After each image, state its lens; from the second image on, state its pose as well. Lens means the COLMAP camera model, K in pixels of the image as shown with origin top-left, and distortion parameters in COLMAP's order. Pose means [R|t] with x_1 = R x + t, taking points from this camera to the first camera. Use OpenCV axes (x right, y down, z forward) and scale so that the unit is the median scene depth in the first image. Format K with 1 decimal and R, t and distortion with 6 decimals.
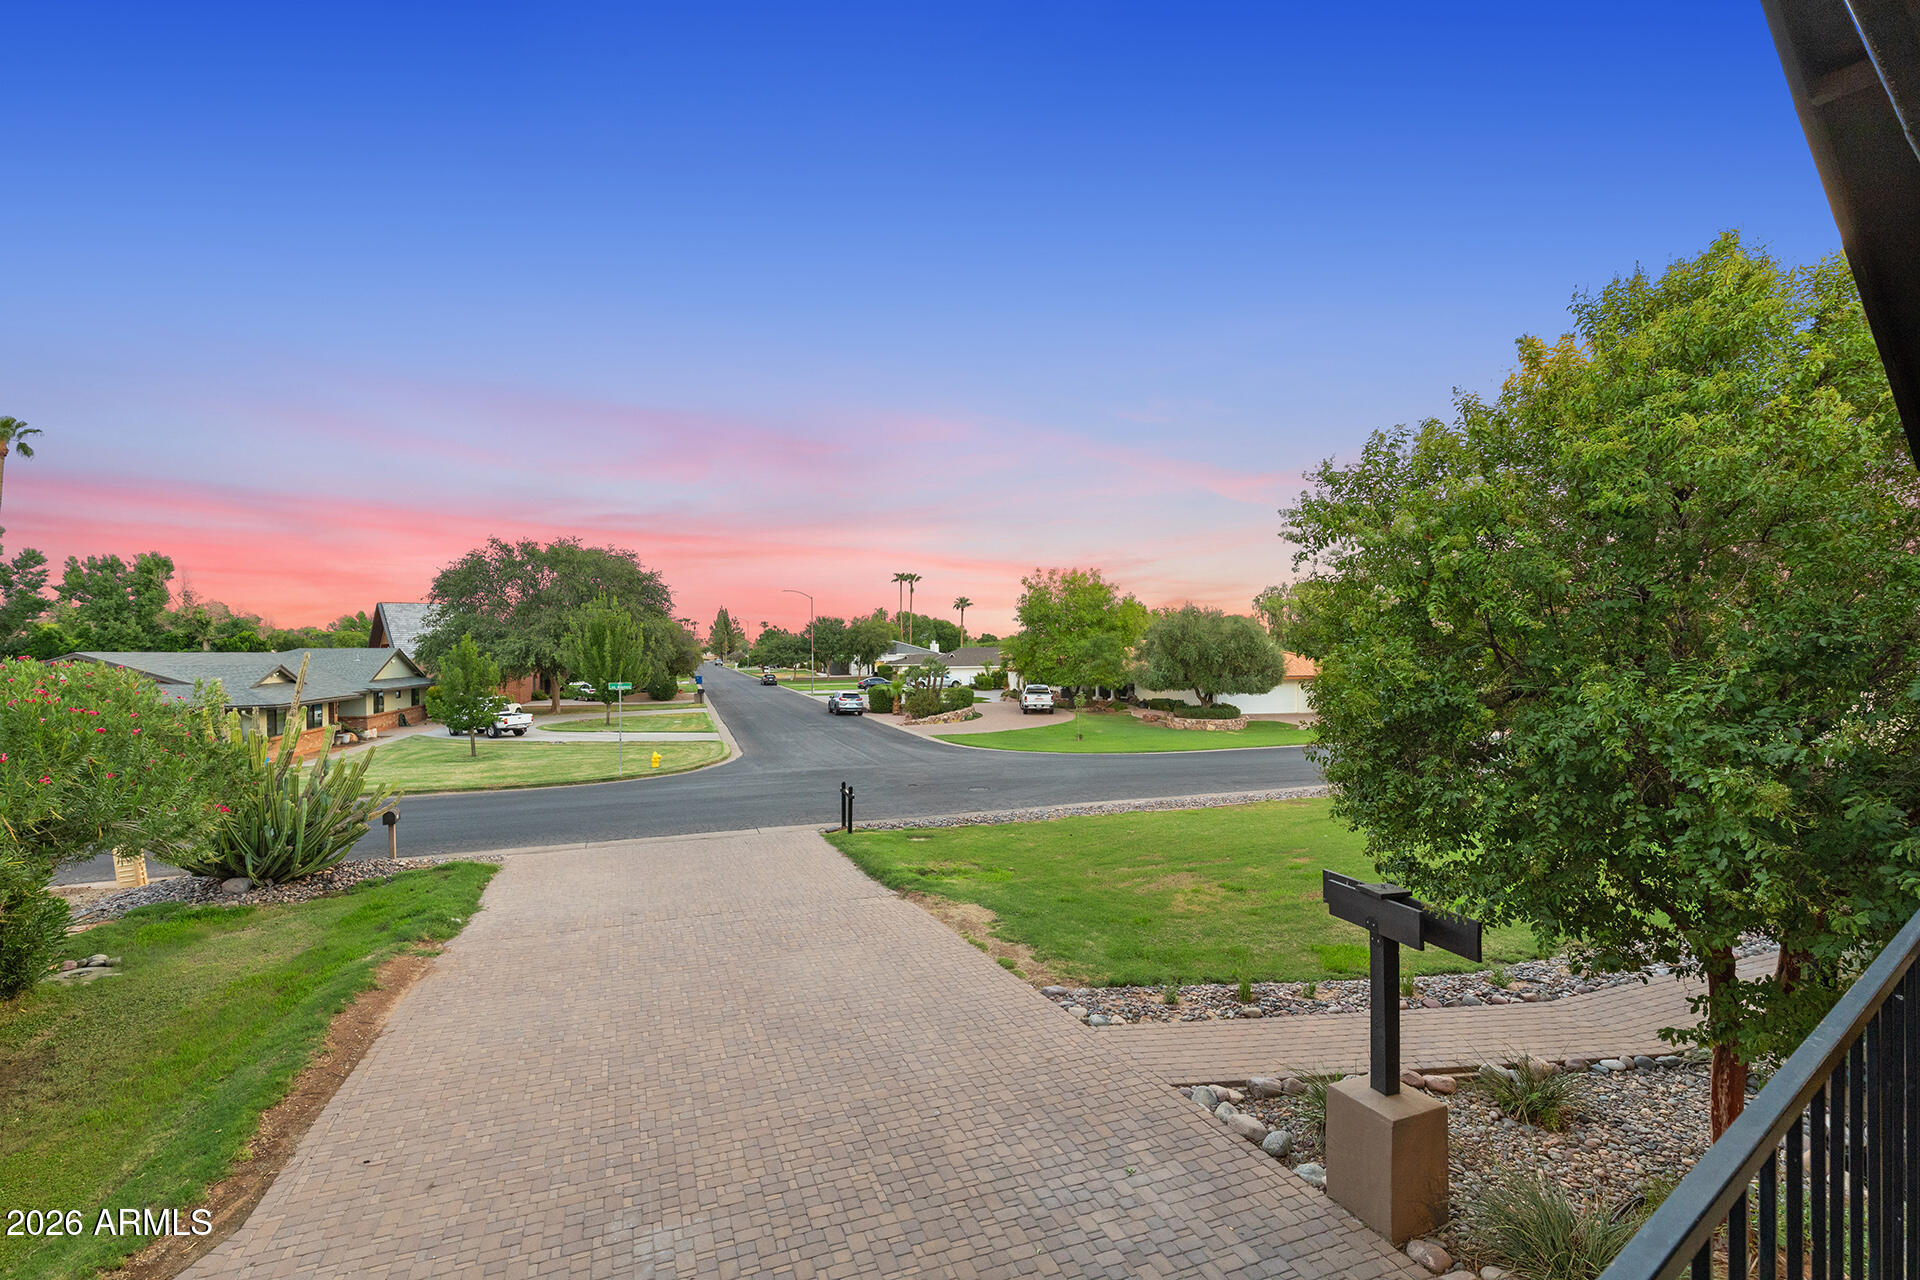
lens RADIAL K [[872.2, 0, 960.0], [0, 872.2, 640.0], [0, 0, 1]] dist [0.001286, 0.000322]
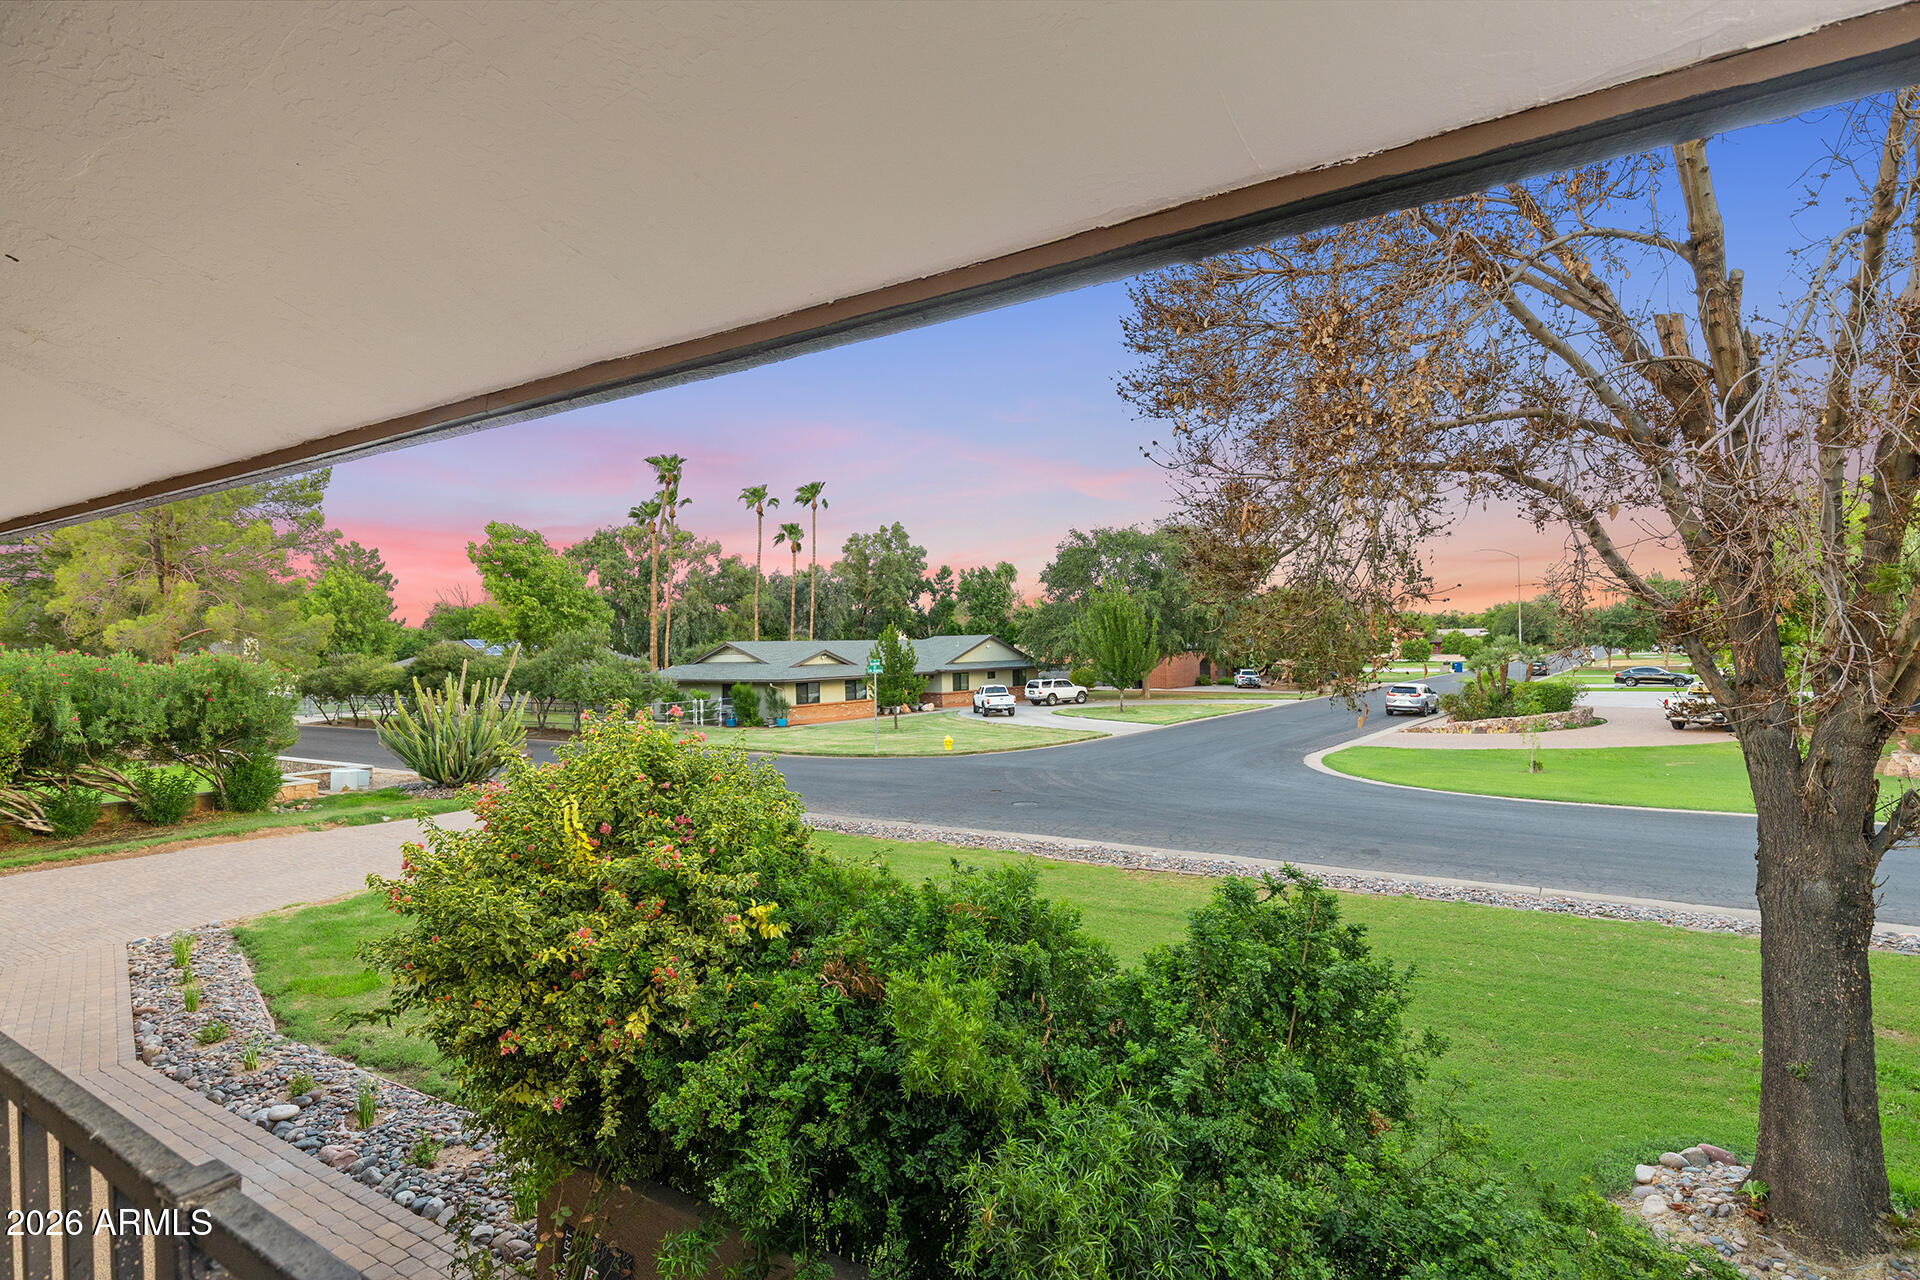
lens RADIAL K [[968.3, 0, 960.0], [0, 968.3, 640.0], [0, 0, 1]] dist [0.001638, 0.000008]
pose [[0.588709, -0.009515, -0.808289, 0.356282], [0.025723, 0.999645, 0.006967, 0.006554], [0.807936, -0.024894, 0.588744, 0.215120]]
